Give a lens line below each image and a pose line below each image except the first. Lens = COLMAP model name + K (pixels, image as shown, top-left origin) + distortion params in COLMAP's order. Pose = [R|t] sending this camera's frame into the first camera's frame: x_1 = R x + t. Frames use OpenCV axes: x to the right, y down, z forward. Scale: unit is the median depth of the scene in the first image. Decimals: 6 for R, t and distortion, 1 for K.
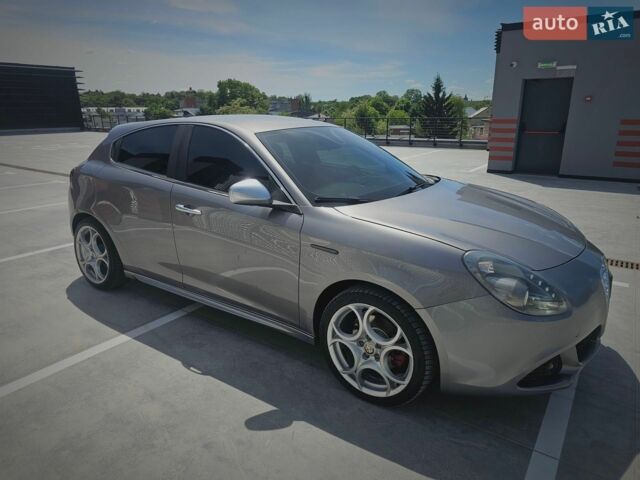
lens RADIAL K [[443.6, 0, 316.1], [0, 443.6, 238.8], [0, 0, 1]] dist [0.042211, -0.039933]
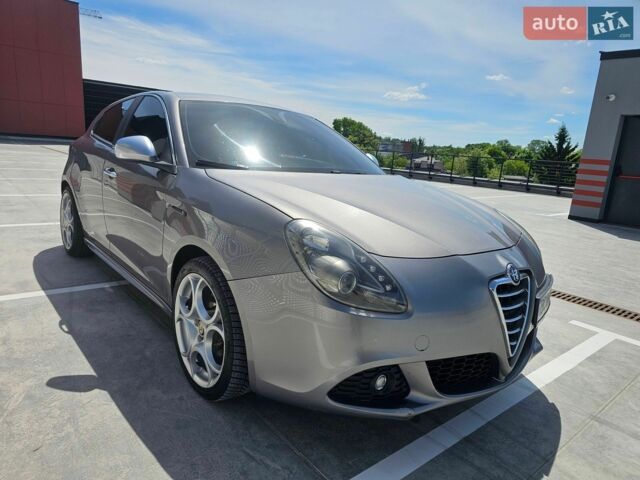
lens RADIAL K [[443.6, 0, 306.5], [0, 443.6, 243.6], [0, 0, 1]] dist [0.042211, -0.039933]
pose [[0.959840, 0.132571, -0.247248, 0.460882], [-0.150924, 0.986916, -0.056729, 0.093716], [0.236493, 0.091766, 0.967290, 0.181162]]
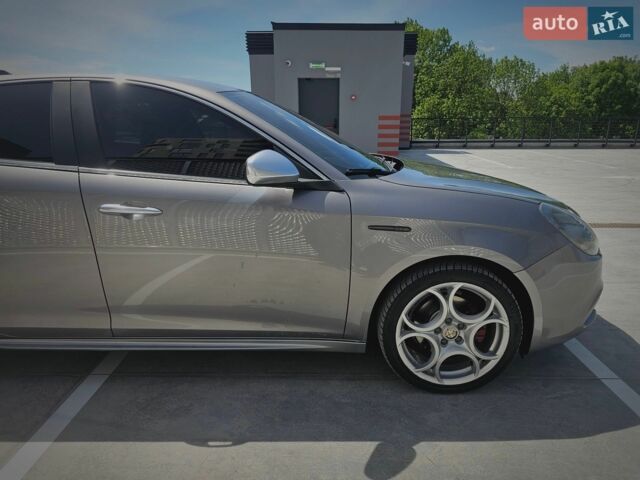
lens RADIAL K [[443.6, 0, 327.6], [0, 443.6, 250.0], [0, 0, 1]] dist [0.042211, -0.039933]
pose [[0.813363, -0.159176, 0.559556, -0.493950], [0.155900, 0.986298, 0.053955, 0.000621], [-0.560478, 0.043350, 0.827034, 0.368889]]
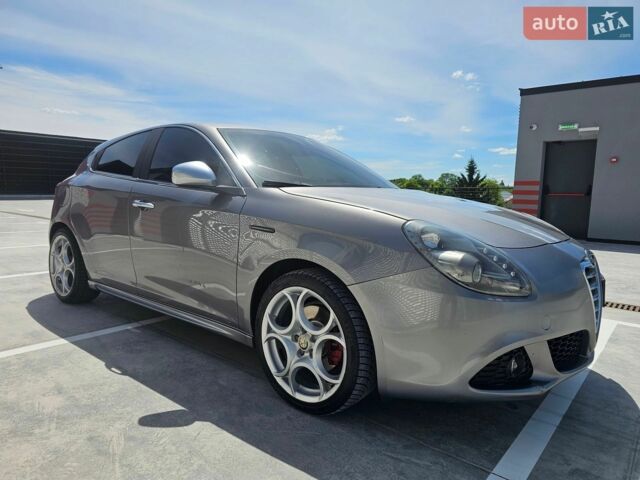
lens RADIAL K [[443.6, 0, 314.6], [0, 443.6, 243.4], [0, 0, 1]] dist [0.042211, -0.039933]
pose [[0.995760, 0.035918, -0.084690, 0.187962], [-0.049546, 0.985088, -0.164764, 0.180989], [0.077509, 0.168262, 0.982690, 0.120788]]
